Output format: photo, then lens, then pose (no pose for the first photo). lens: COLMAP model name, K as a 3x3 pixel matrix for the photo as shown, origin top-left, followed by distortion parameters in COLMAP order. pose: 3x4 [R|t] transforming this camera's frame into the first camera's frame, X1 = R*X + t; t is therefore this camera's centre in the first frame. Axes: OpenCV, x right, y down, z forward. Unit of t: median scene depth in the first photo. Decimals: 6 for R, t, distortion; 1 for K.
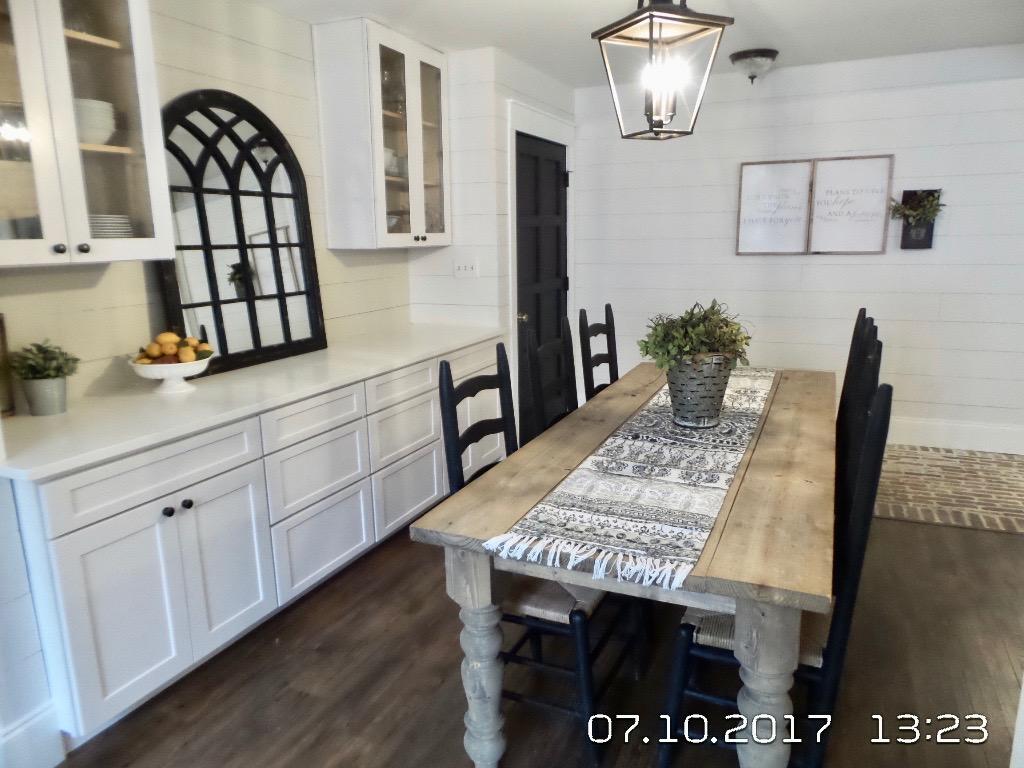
lens RADIAL K [[692.7, 0, 488.3], [0, 692.7, 383.4], [0, 0, 1]] dist [-0.004001, -0.000385]
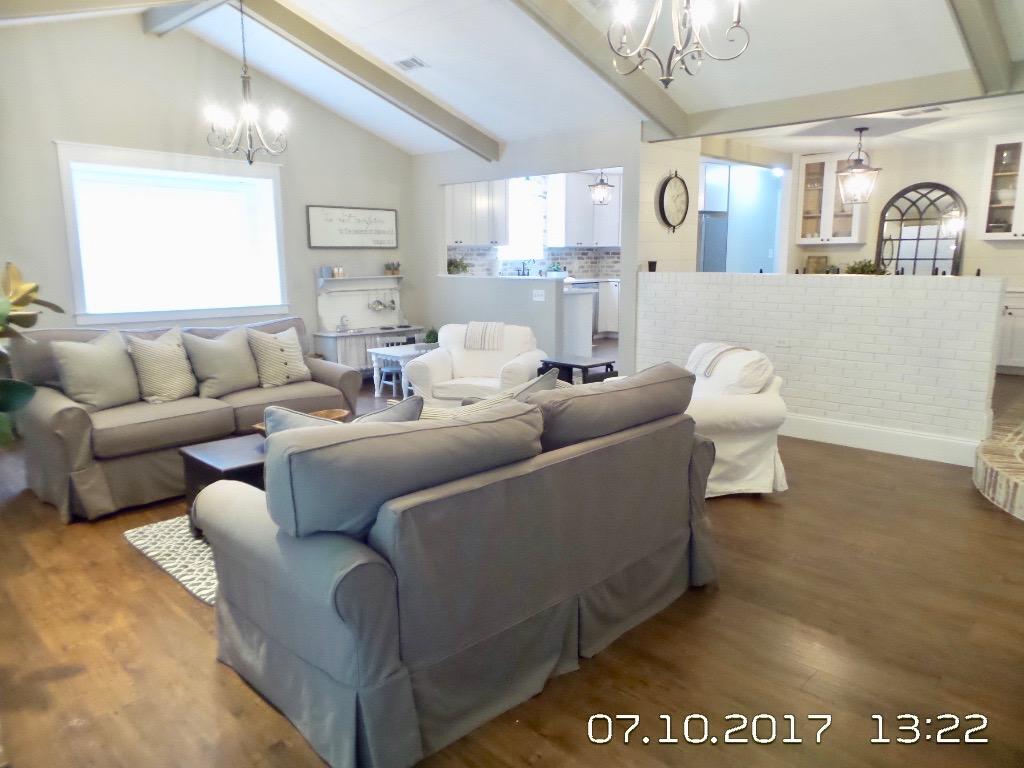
lens RADIAL K [[711.3, 0, 512.0], [0, 711.3, 384.0], [0, 0, 1]] dist [0.001830, 0.004428]
pose [[-0.316548, 0.193040, -0.928727, 3.260134], [-0.182269, 0.948451, 0.259264, -0.112453], [0.930900, 0.251347, -0.265045, 0.484117]]
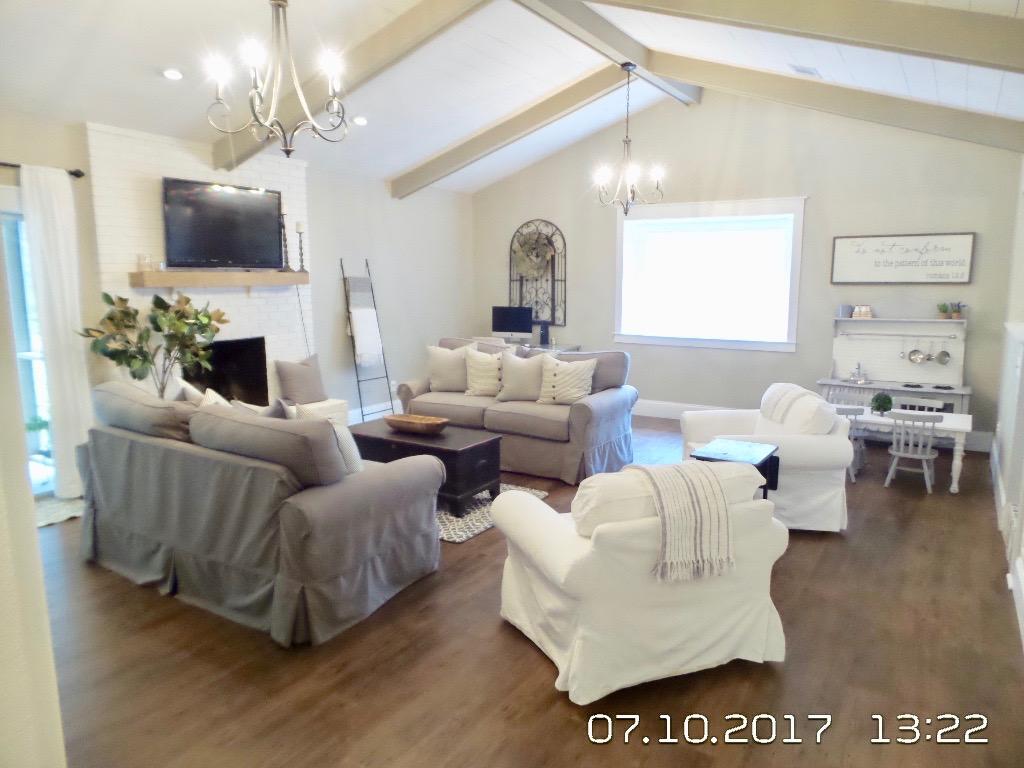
lens RADIAL K [[710.9, 0, 514.0], [0, 710.9, 388.7], [0, 0, 1]] dist [0.004740, 0.009955]
pose [[-0.994238, 0.010301, 0.106699, 1.502757], [0.047114, 0.936073, 0.348638, -0.358243], [-0.096287, 0.351656, -0.931164, 1.561103]]
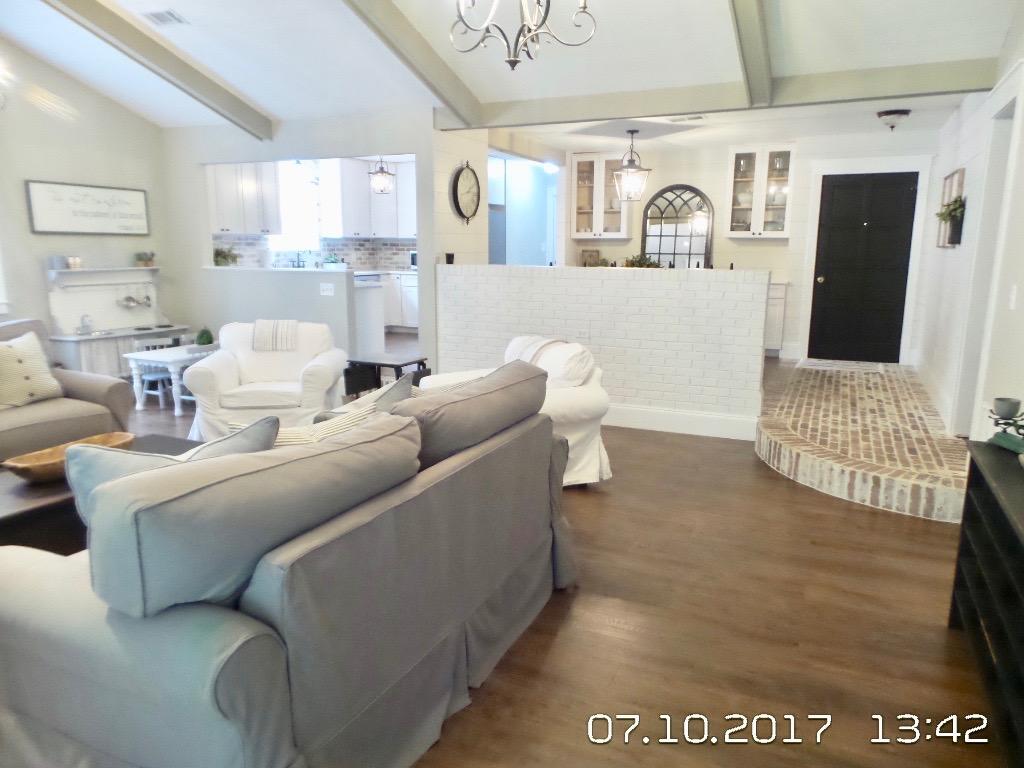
lens RADIAL K [[710.9, 0, 514.0], [0, 710.9, 388.7], [0, 0, 1]] dist [0.004740, 0.009955]
pose [[0.018256, 0.217838, -0.975814, 3.180316], [-0.212237, 0.954579, 0.209127, -0.076150], [0.977048, 0.203286, 0.063660, 0.317822]]
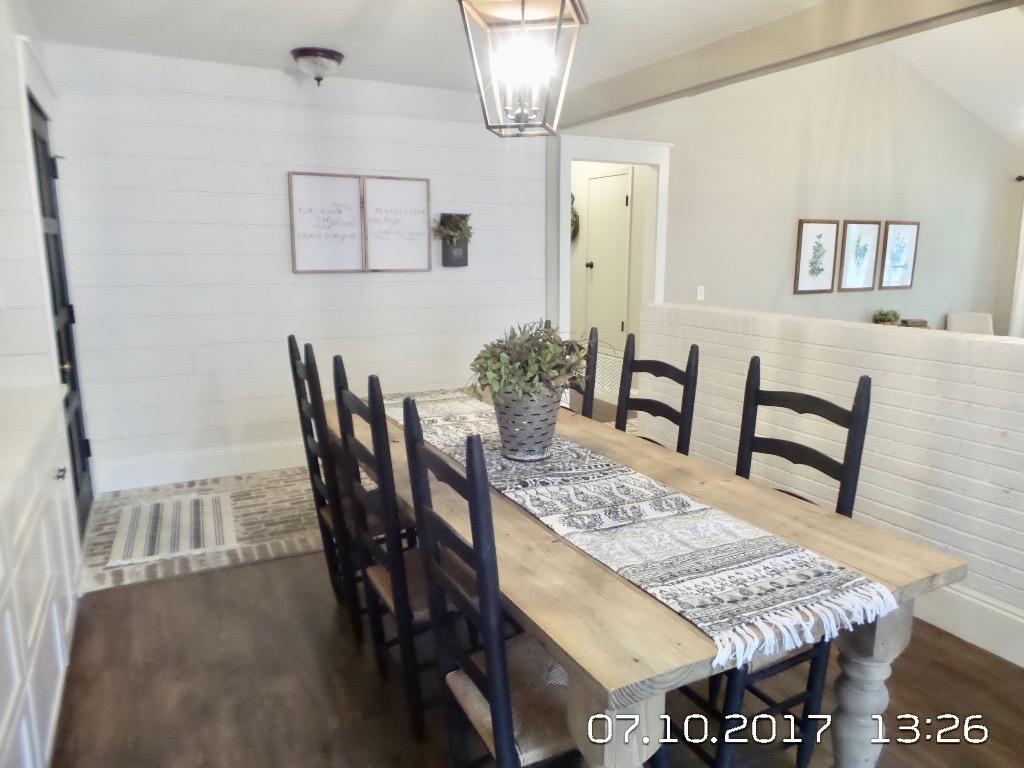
lens RADIAL K [[710.9, 0, 514.0], [0, 710.9, 388.7], [0, 0, 1]] dist [0.004740, 0.009955]
pose [[0.591214, -0.134604, 0.795203, -0.406604], [0.153760, 0.986702, 0.052702, -0.074407], [-0.791722, 0.091113, 0.604048, 0.402707]]
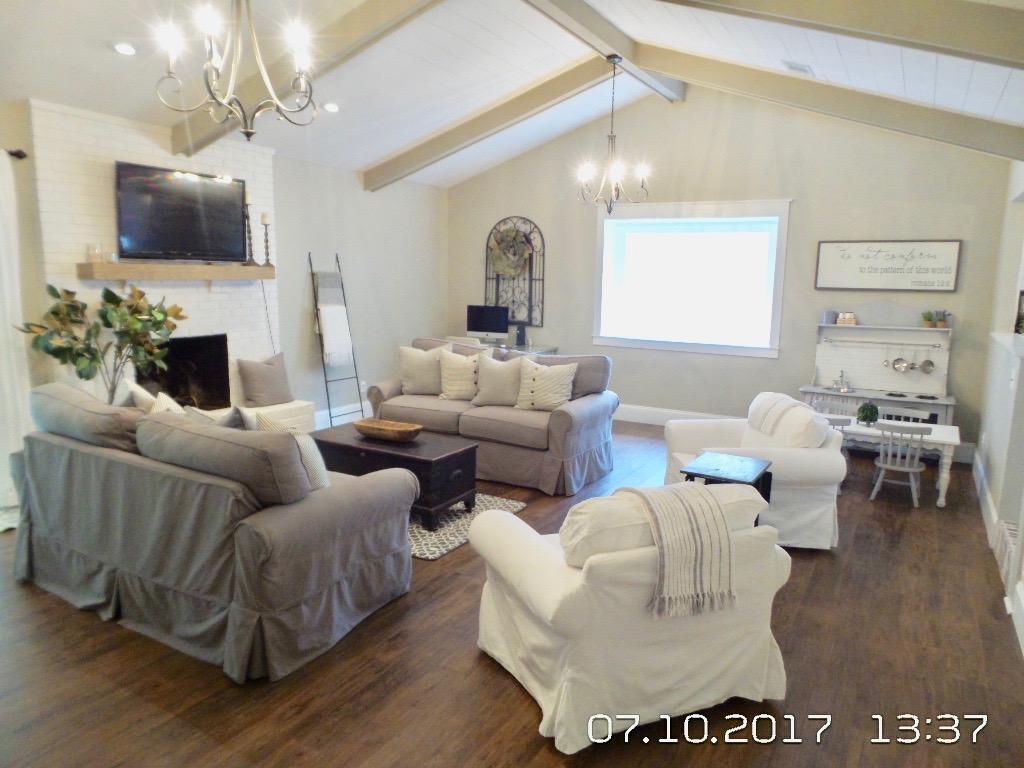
lens RADIAL K [[710.9, 0, 514.0], [0, 710.9, 388.7], [0, 0, 1]] dist [0.004740, 0.009955]
pose [[-0.997849, -0.003484, 0.065463, 1.533440], [0.019976, 0.934933, 0.354261, -0.345348], [-0.062438, 0.354806, -0.932853, 1.455356]]
